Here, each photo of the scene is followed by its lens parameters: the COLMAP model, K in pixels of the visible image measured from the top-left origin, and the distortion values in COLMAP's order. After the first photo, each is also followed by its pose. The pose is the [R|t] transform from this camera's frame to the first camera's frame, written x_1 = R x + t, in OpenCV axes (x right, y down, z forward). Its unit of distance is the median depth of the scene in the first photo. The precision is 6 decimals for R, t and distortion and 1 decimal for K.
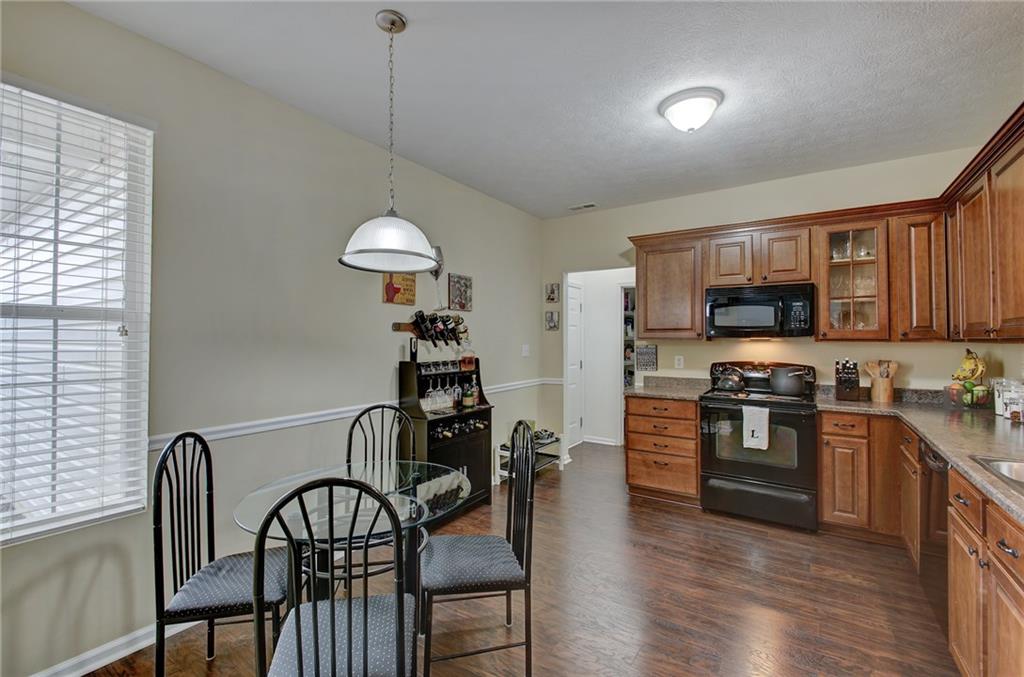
lens RADIAL K [[440.5, 0, 510.8], [0, 440.5, 336.9], [0, 0, 1]] dist [0.007600, -0.002561]
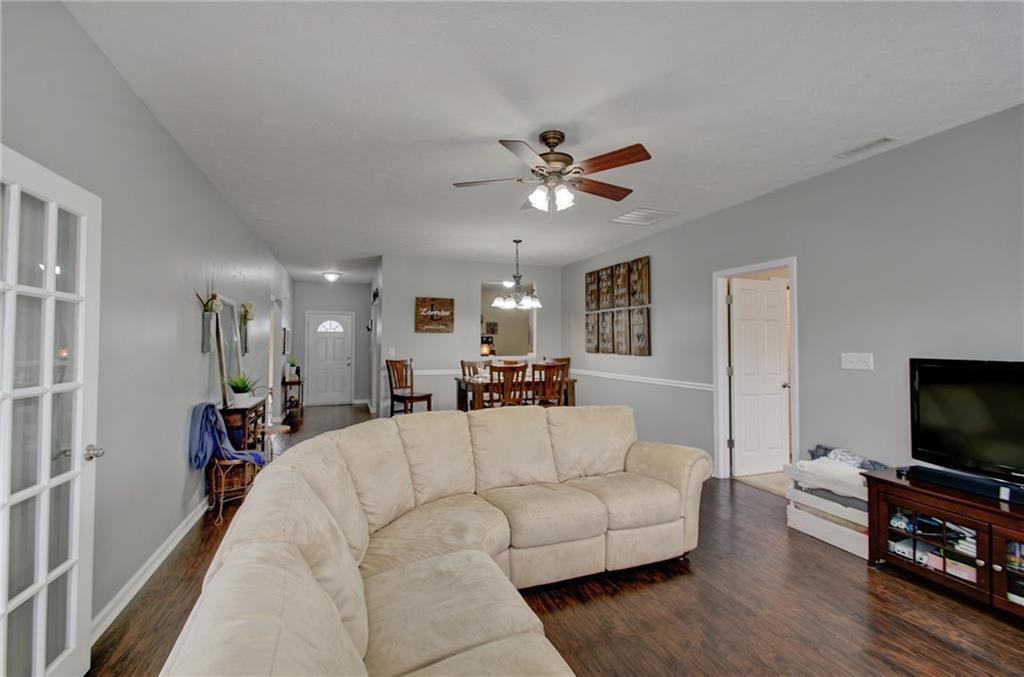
lens RADIAL K [[440.5, 0, 504.2], [0, 440.5, 333.4], [0, 0, 1]] dist [0.007600, -0.002561]
pose [[0.800922, -0.016836, -0.598532, 1.896183], [0.004515, 0.999746, -0.022081, 0.000066], [0.598752, 0.014983, 0.800794, -1.441896]]
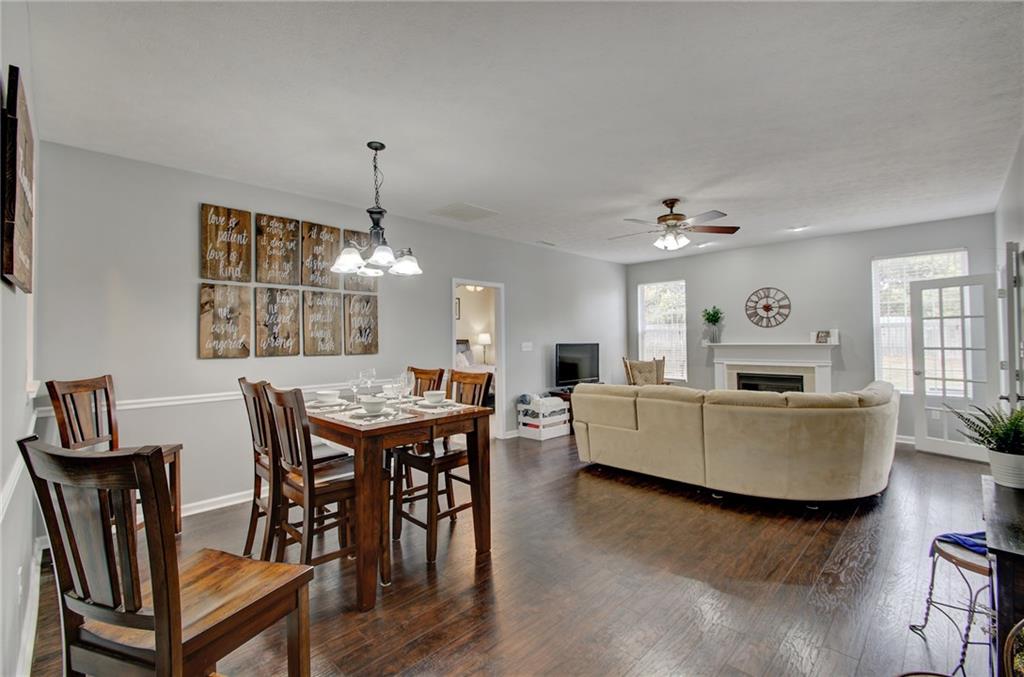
lens RADIAL K [[440.5, 0, 512.6], [0, 440.5, 329.9], [0, 0, 1]] dist [0.007600, -0.002561]
pose [[0.192439, 0.012485, 0.981229, 0.142591], [0.006951, 0.999877, -0.014086, -0.002664], [-0.981284, 0.009532, 0.192329, -0.525445]]
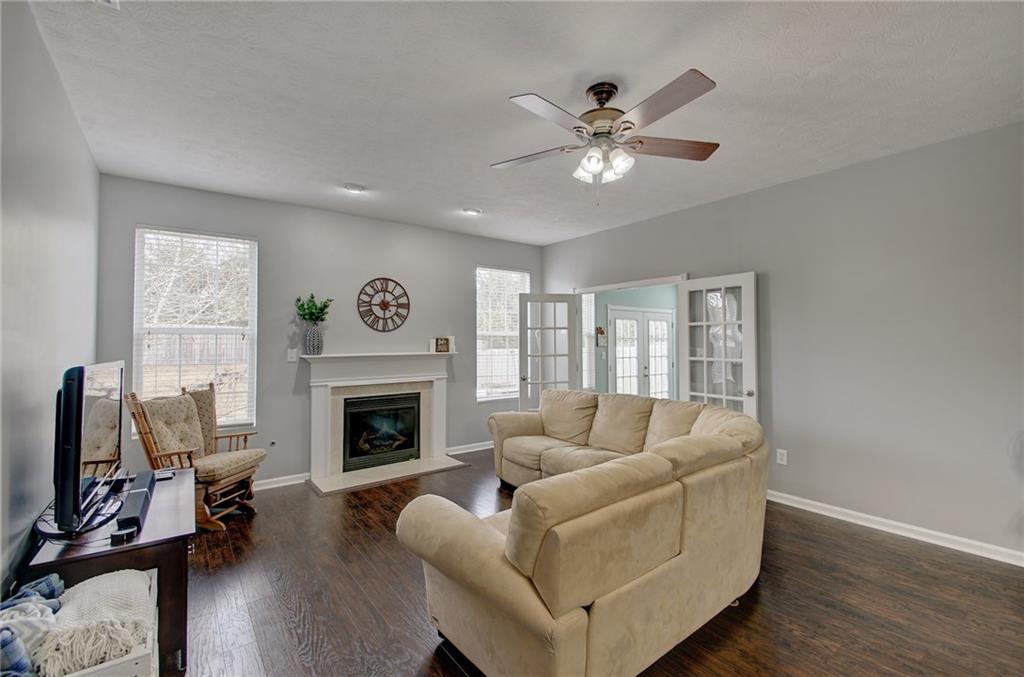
lens RADIAL K [[440.5, 0, 512.3], [0, 440.5, 333.0], [0, 0, 1]] dist [0.007600, -0.002561]
pose [[-0.937833, 0.007251, 0.347010, 1.387871], [-0.000601, 0.999746, -0.022513, 0.002652], [-0.347086, -0.021322, -0.937591, -0.051946]]
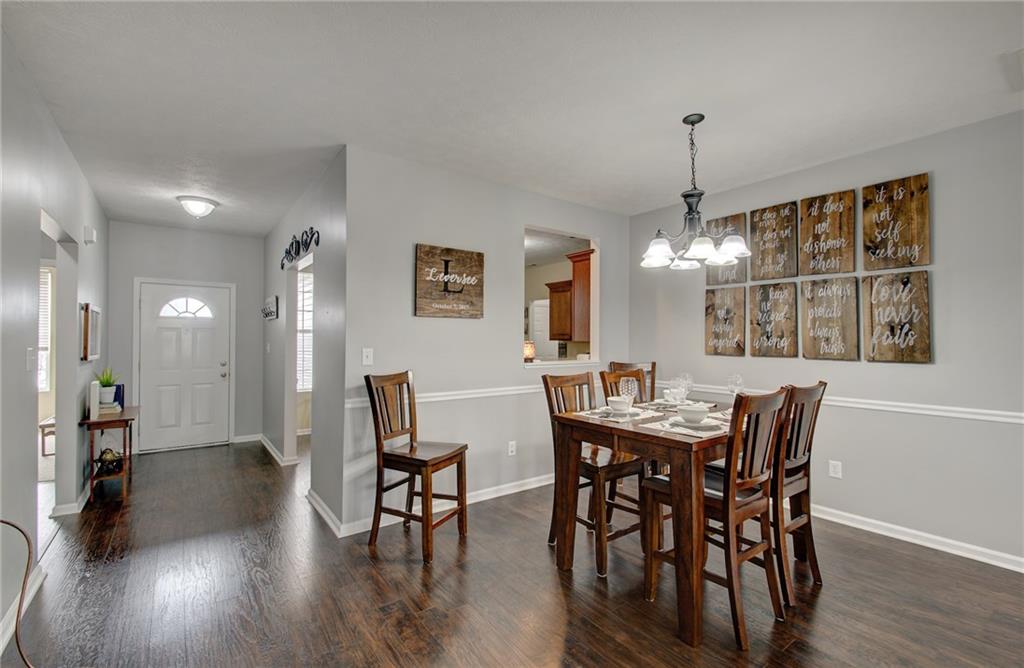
lens RADIAL K [[445.6, 0, 501.6], [0, 445.6, 338.1], [0, 0, 1]] dist [0.004177, -0.001508]
pose [[0.937548, -0.002120, -0.347848, 0.902669], [0.002310, 0.999997, 0.000134, -0.001446], [0.347847, -0.000929, 0.937551, -0.939078]]
